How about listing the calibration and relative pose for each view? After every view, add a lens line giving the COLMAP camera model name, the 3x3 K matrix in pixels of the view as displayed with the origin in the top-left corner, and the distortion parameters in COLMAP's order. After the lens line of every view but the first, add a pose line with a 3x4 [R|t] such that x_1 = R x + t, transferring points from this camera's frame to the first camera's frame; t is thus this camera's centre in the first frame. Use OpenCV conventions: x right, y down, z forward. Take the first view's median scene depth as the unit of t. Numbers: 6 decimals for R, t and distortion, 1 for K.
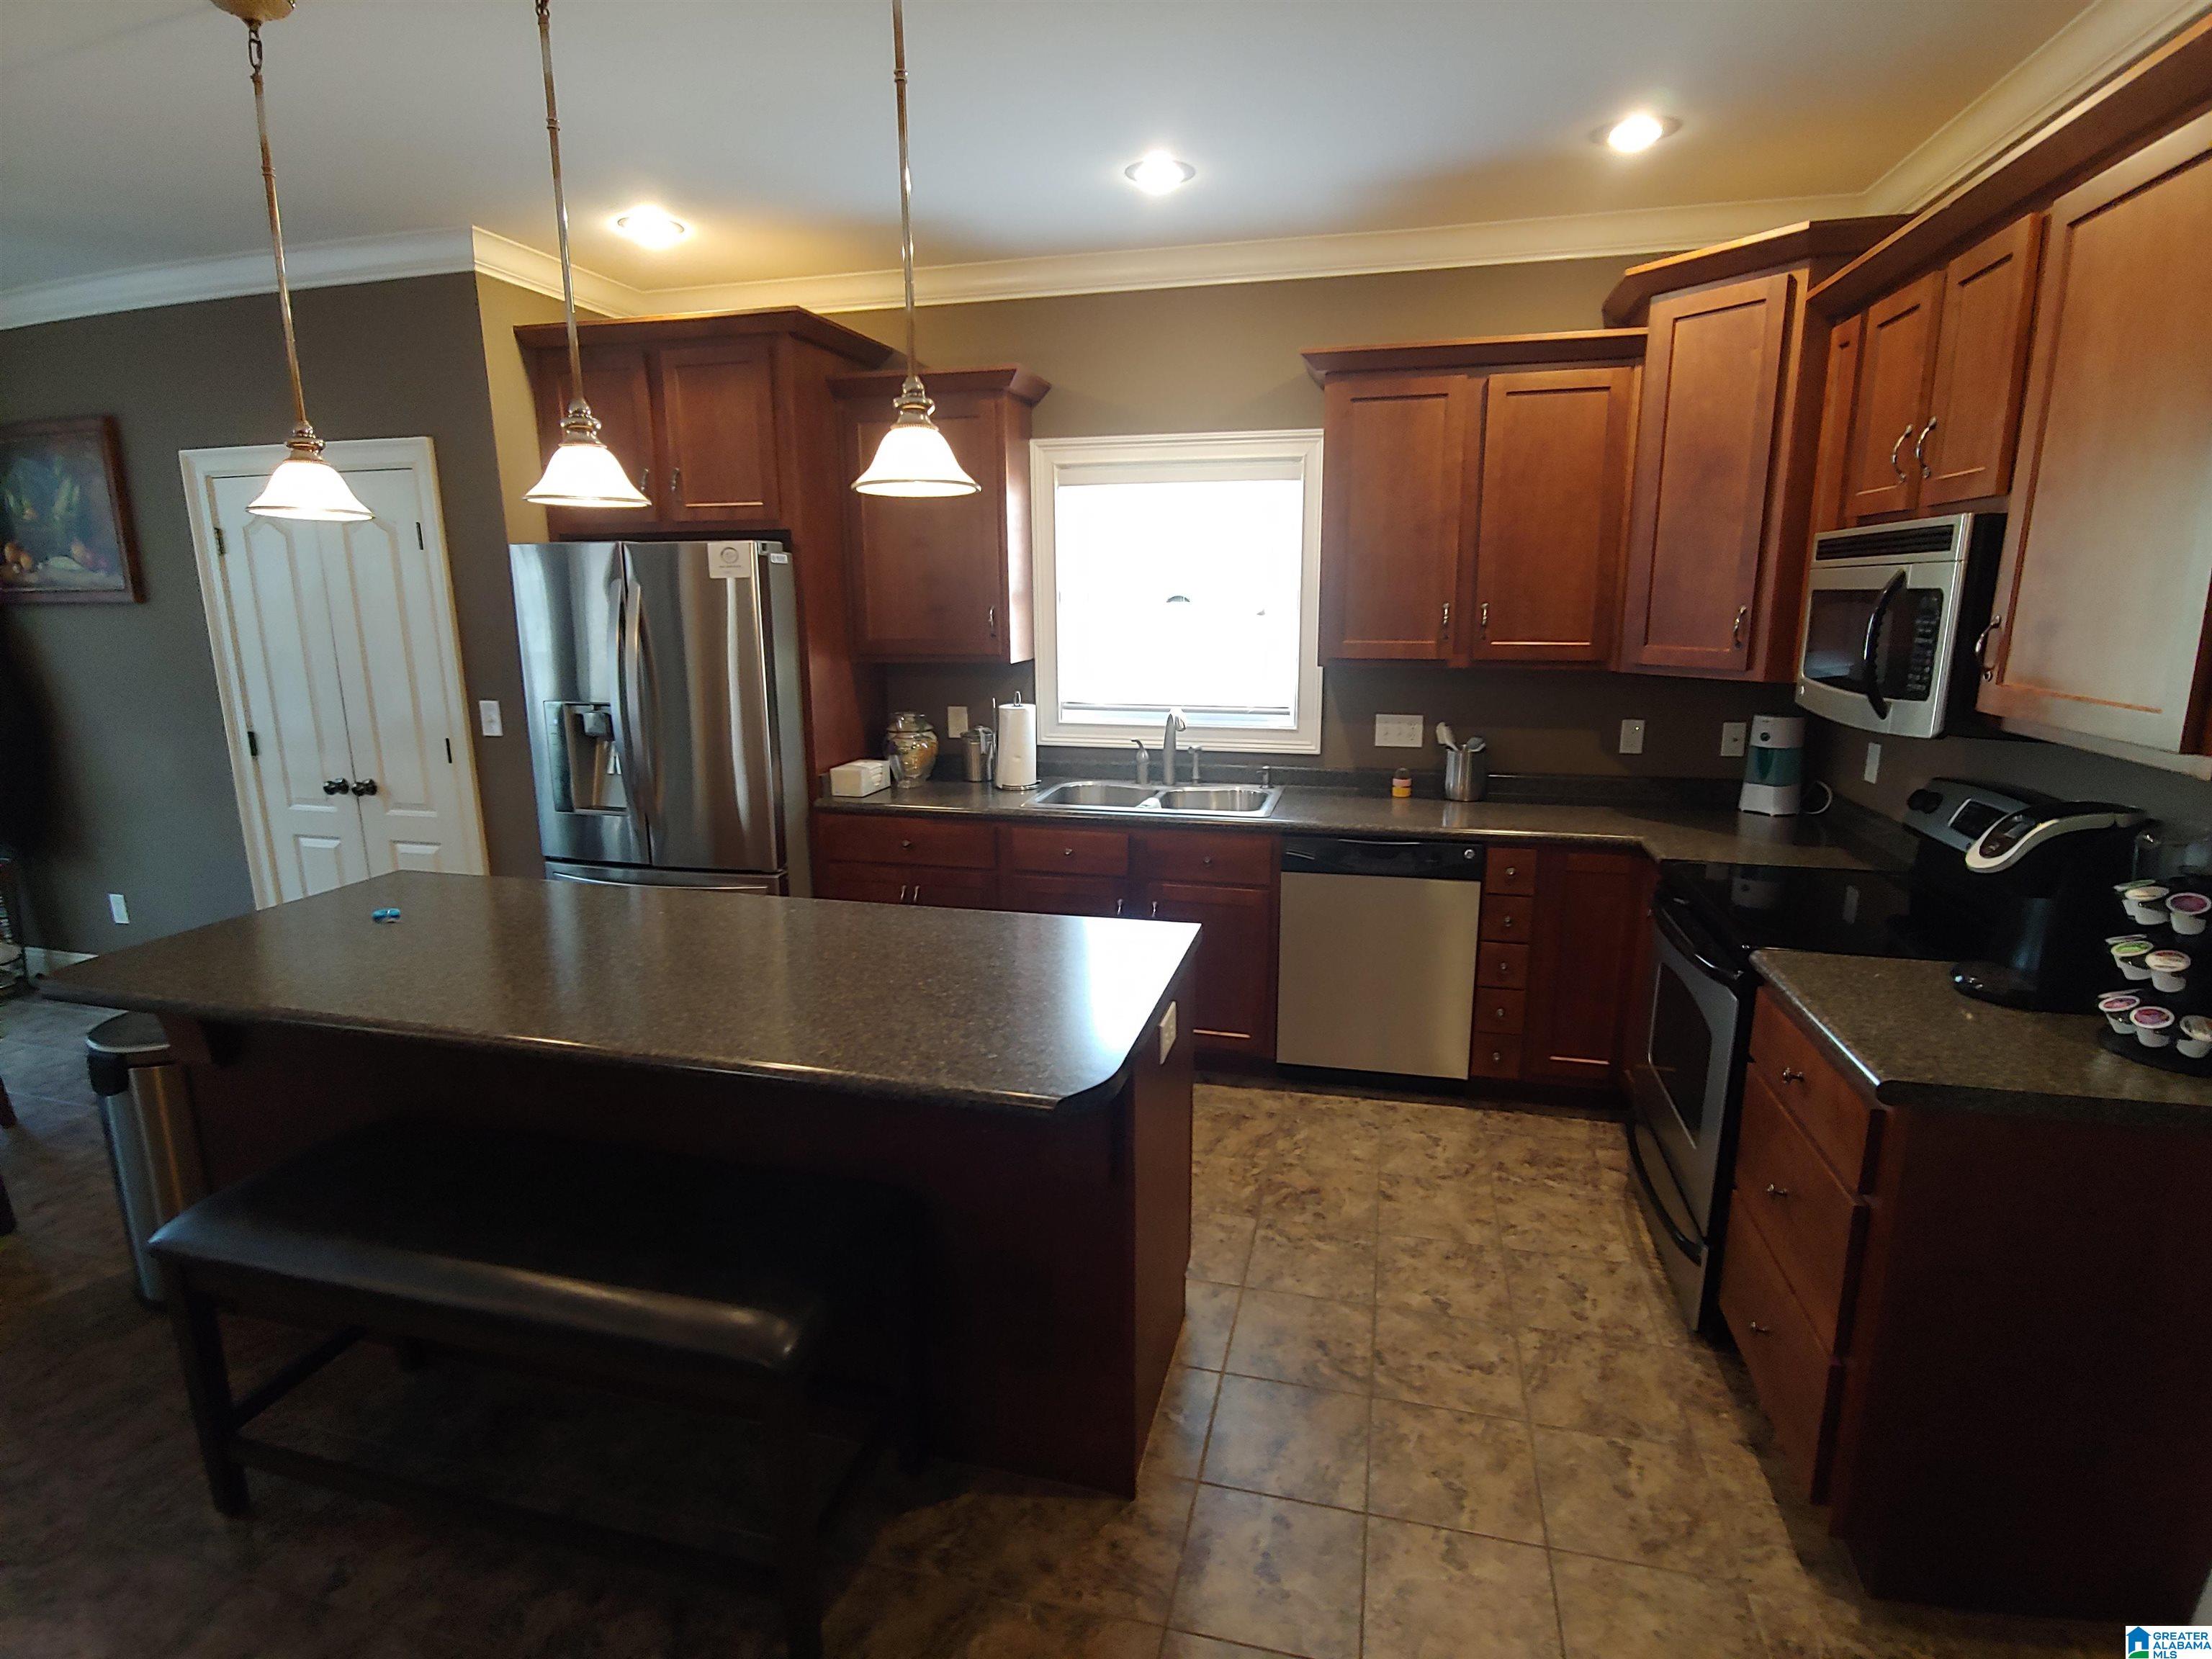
lens RADIAL K [[1120.2, 0, 1089.2], [0, 1120.2, 831.7], [0, 0, 1]] dist [0.001134, -0.002008]
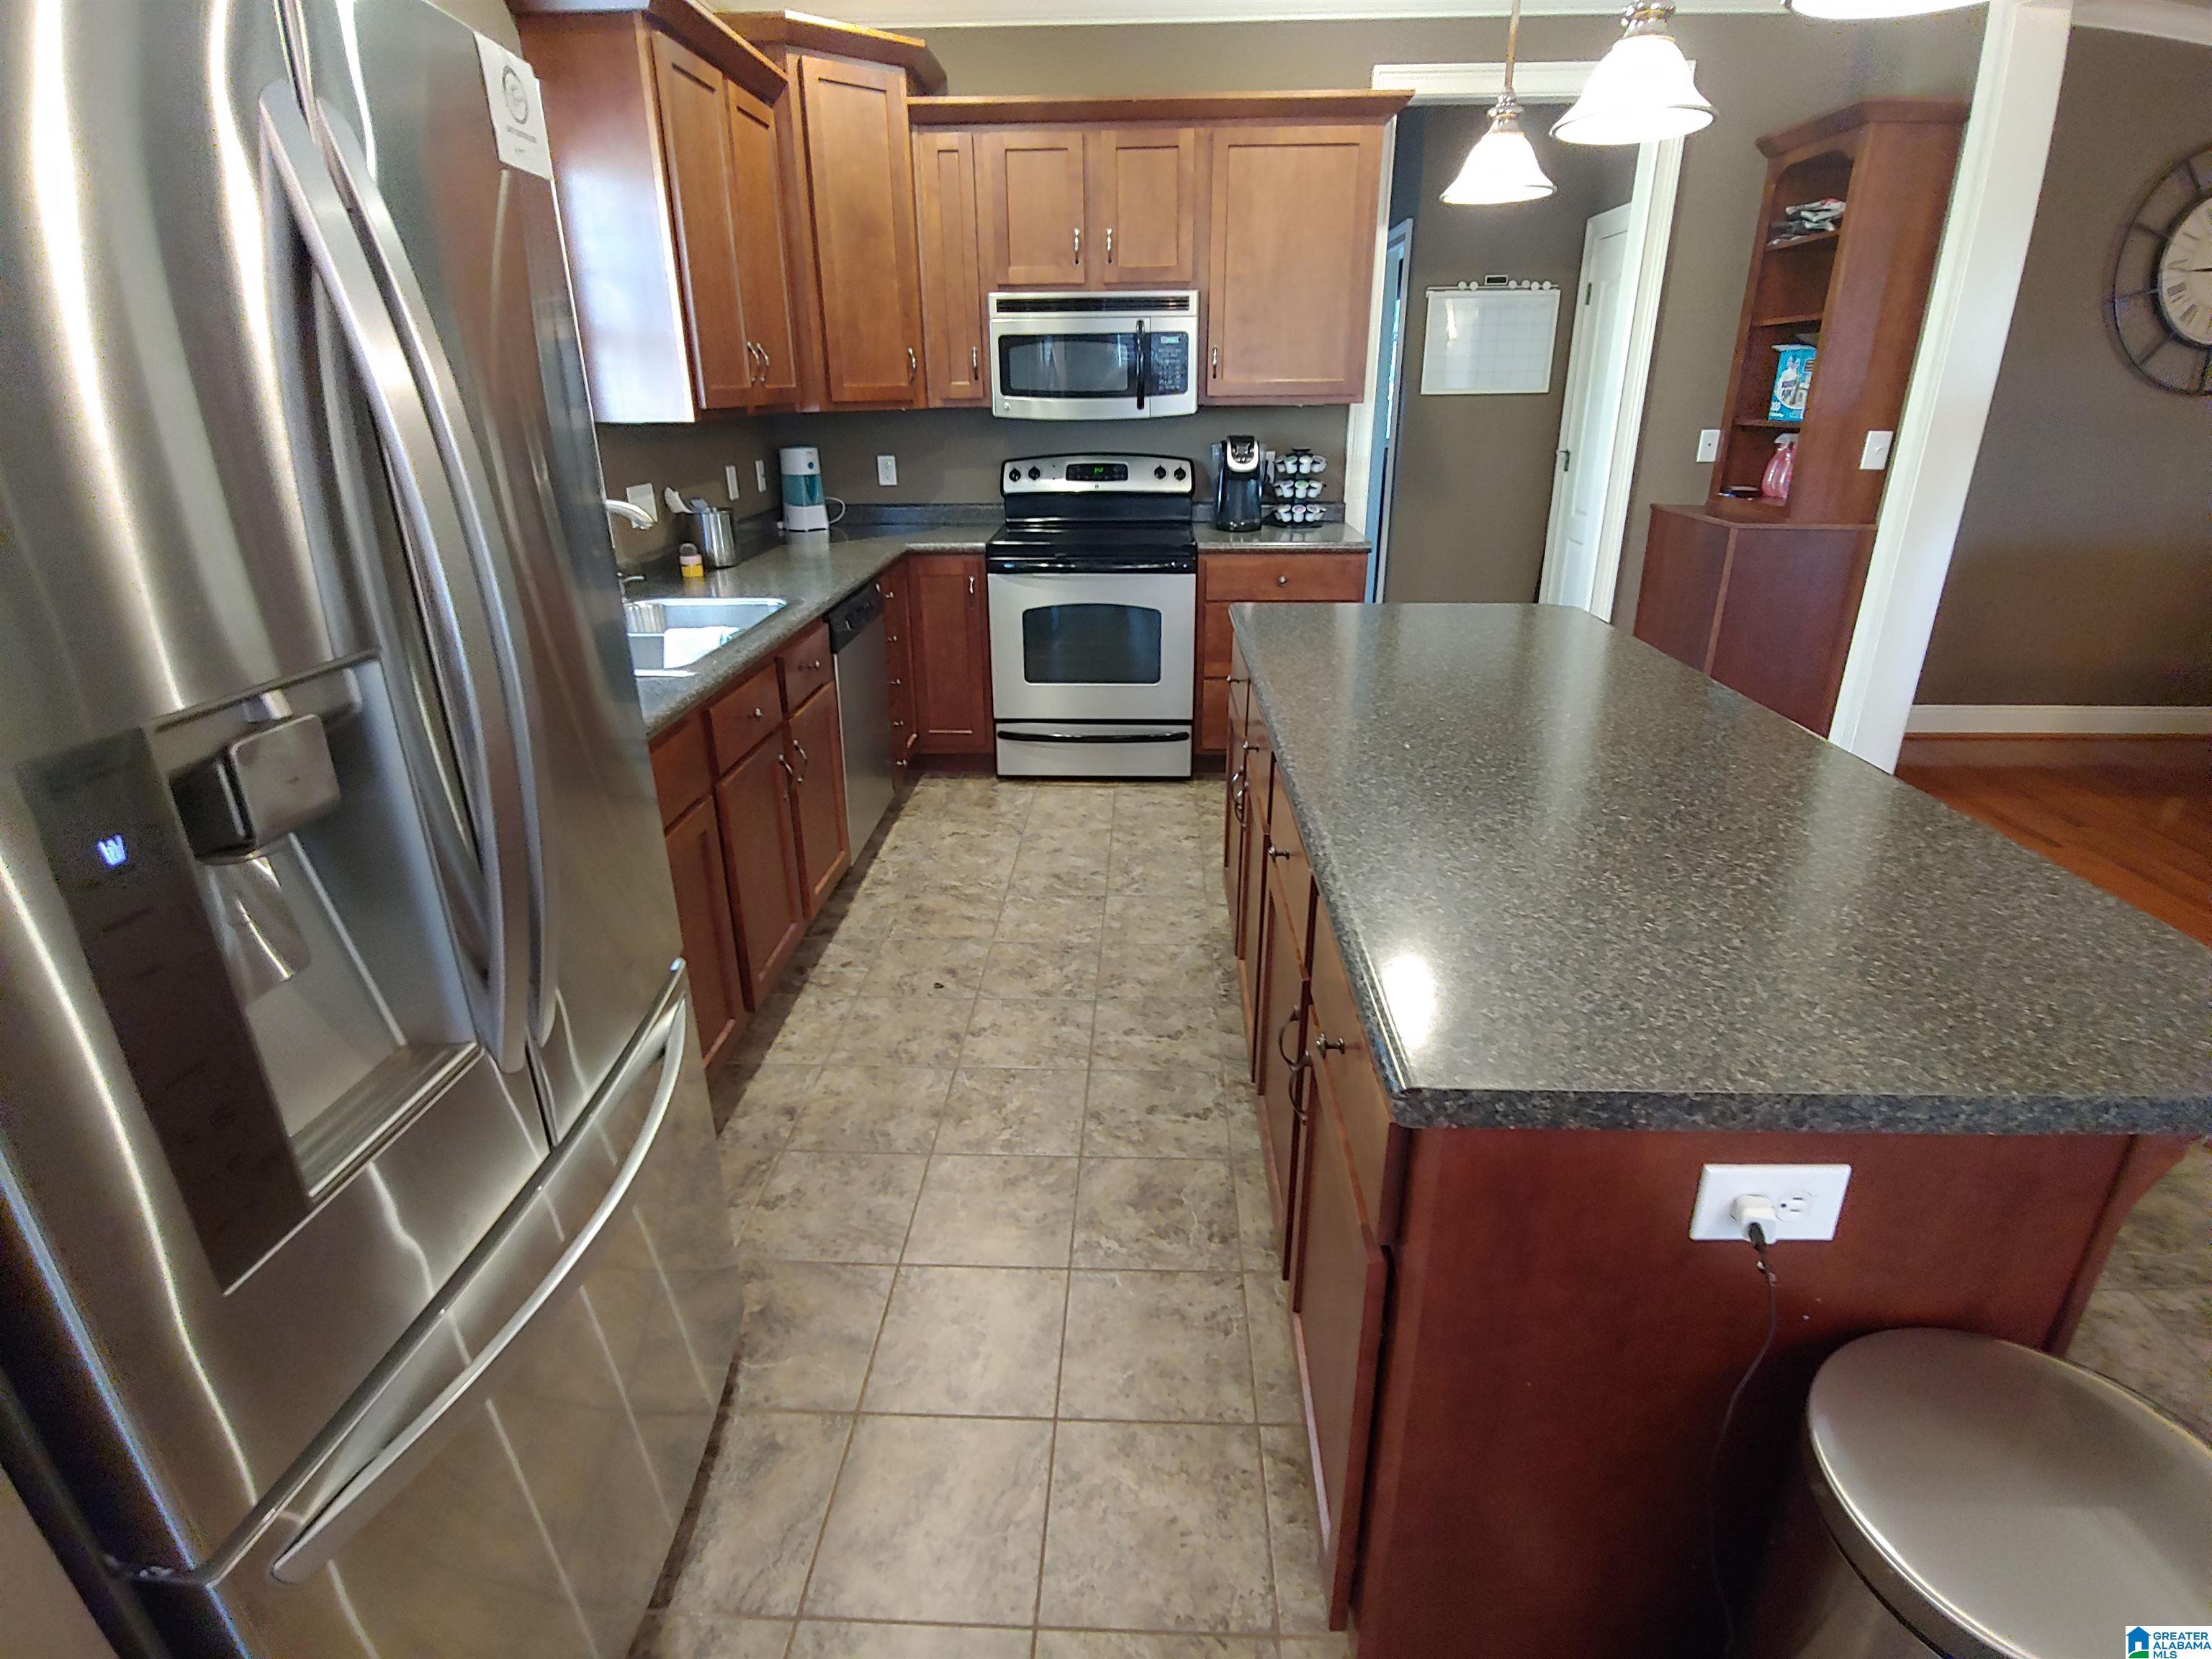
lens RADIAL K [[1120.2, 0, 1102.2], [0, 1120.2, 833.5], [0, 0, 1]] dist [0.001134, -0.002008]
pose [[-0.225458, -0.357597, 0.906252, -0.658221], [0.216974, 0.888410, 0.404536, -0.136397], [-0.949785, 0.287839, -0.122710, 0.849498]]
